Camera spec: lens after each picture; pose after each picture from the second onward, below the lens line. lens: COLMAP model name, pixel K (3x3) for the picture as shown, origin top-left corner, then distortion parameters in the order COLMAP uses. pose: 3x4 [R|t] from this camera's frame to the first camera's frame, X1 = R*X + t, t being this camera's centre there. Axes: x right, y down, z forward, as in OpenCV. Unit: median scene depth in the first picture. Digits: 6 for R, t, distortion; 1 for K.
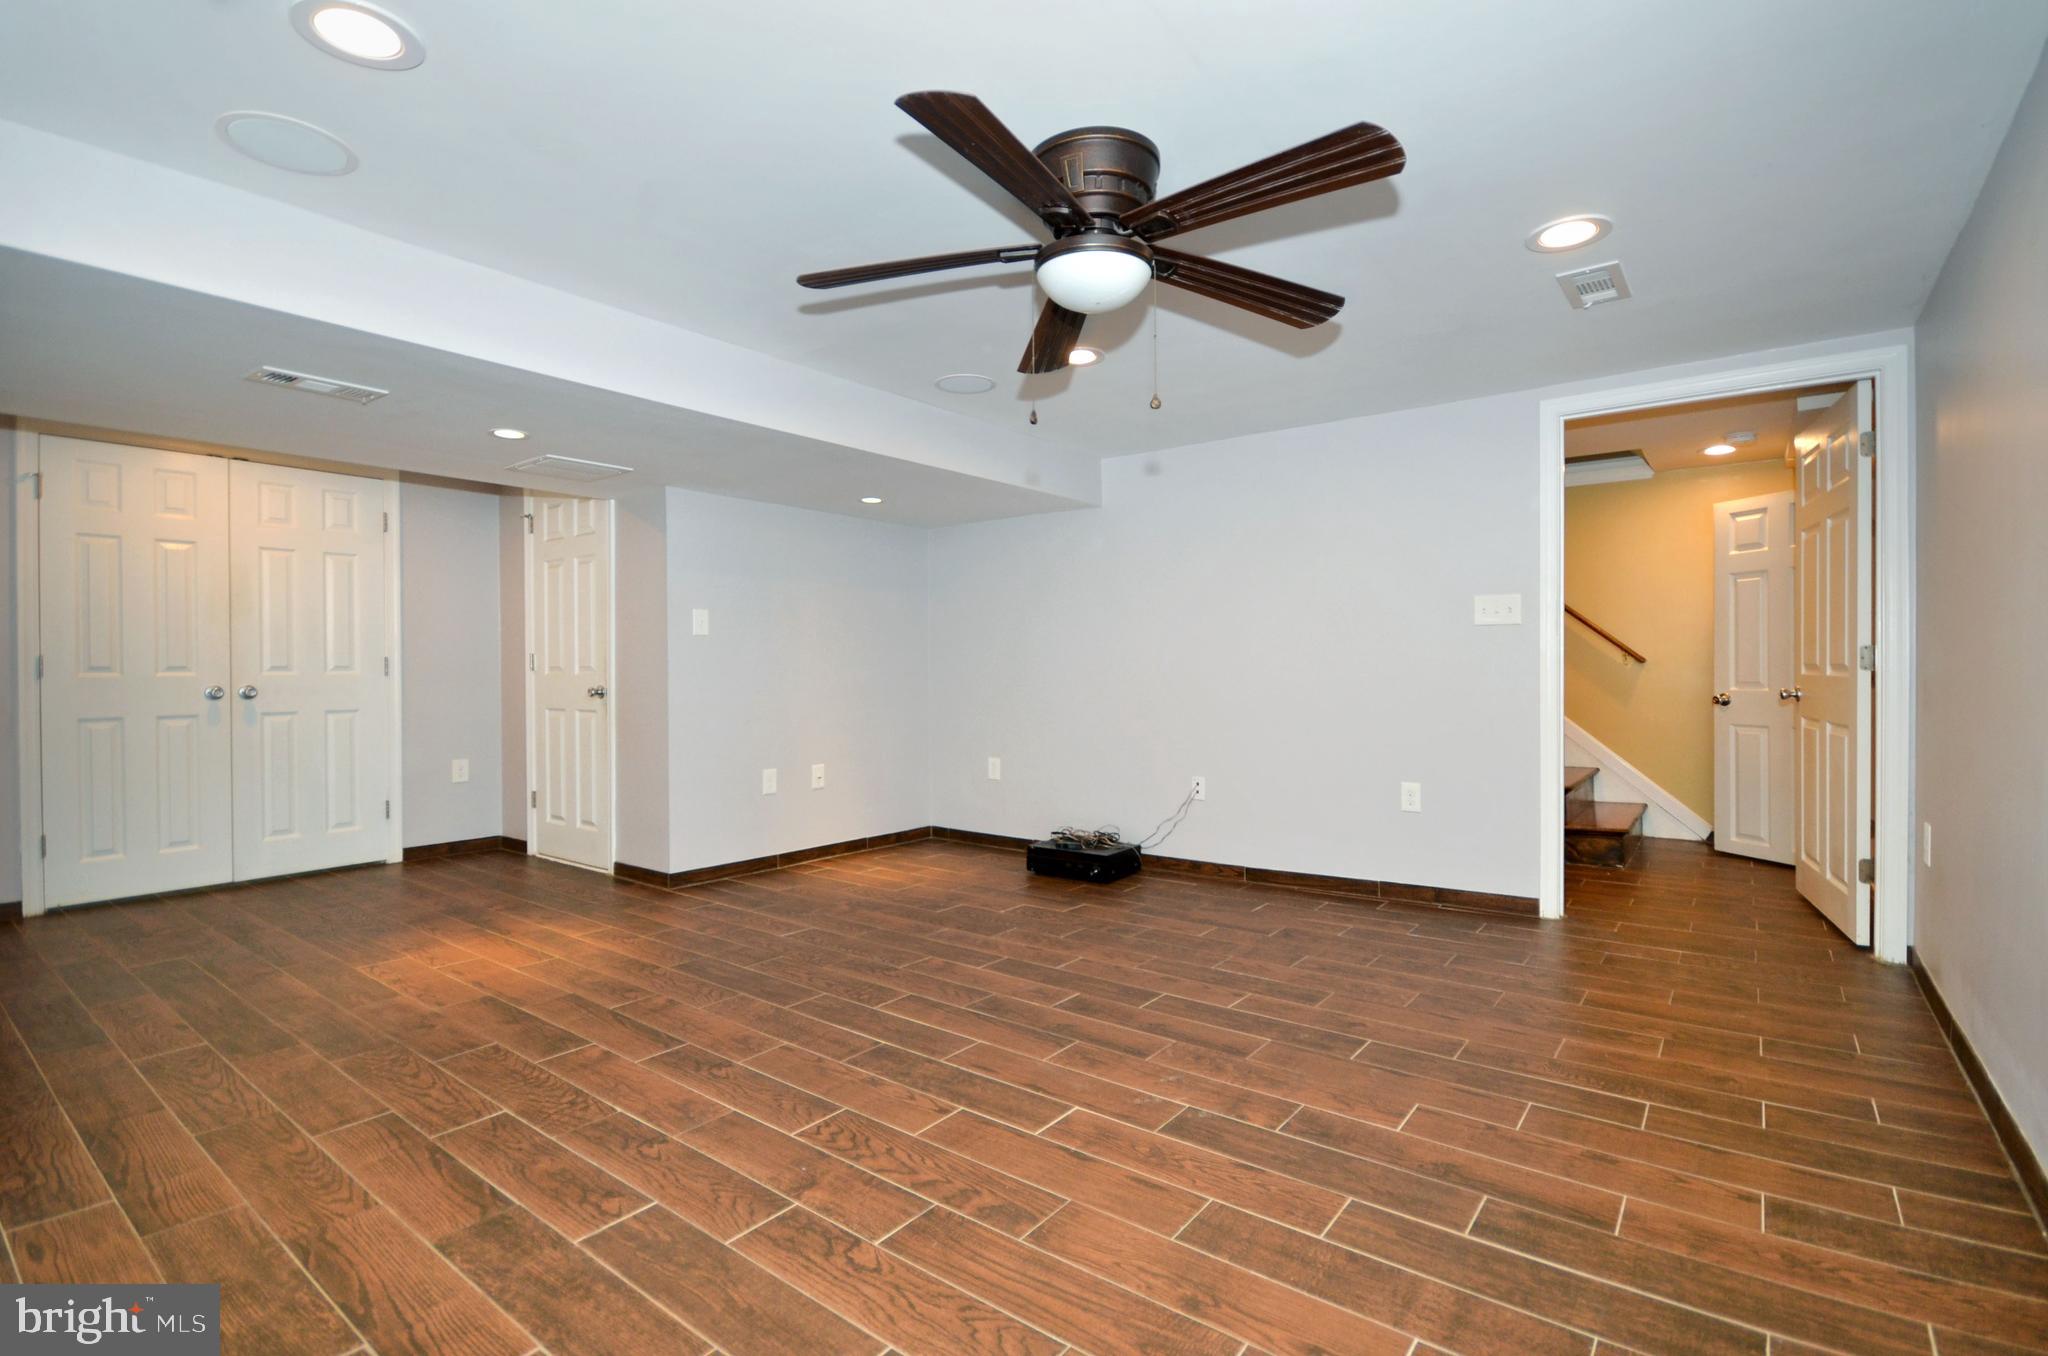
lens RADIAL K [[923.5, 0, 1016.3], [0, 923.5, 669.5], [0, 0, 1]] dist [0.010057, -0.000109]
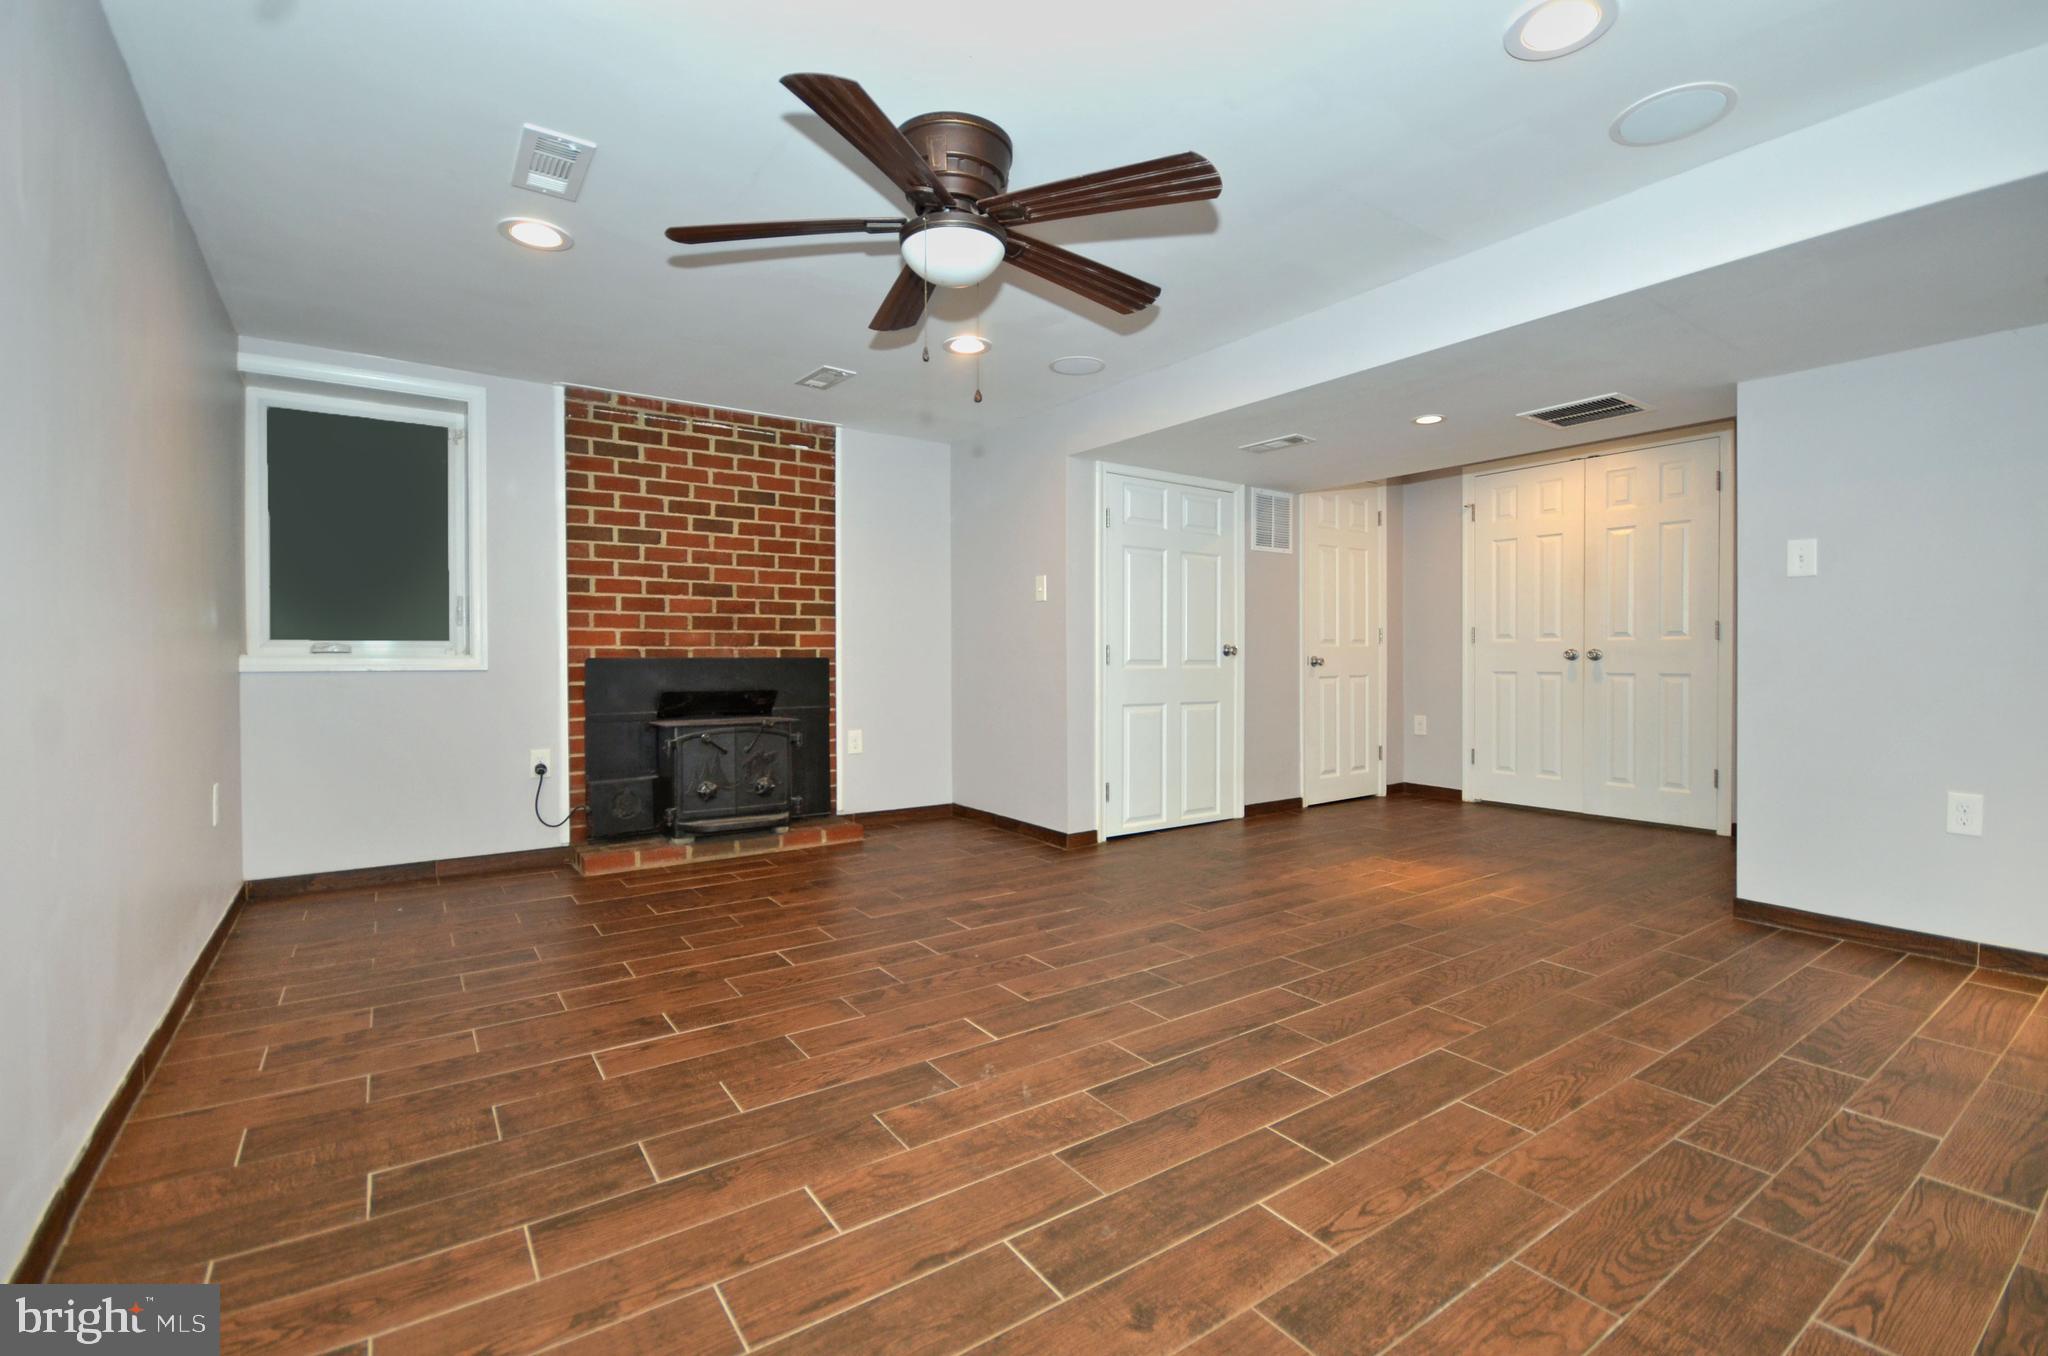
lens RADIAL K [[923.5, 0, 1016.3], [0, 923.5, 669.5], [0, 0, 1]] dist [0.010057, -0.000109]
pose [[-0.300124, 0.016956, -0.953750, 0.930280], [0.004915, 0.999856, 0.016229, 0.034980], [0.953888, 0.000183, -0.300164, 1.185903]]
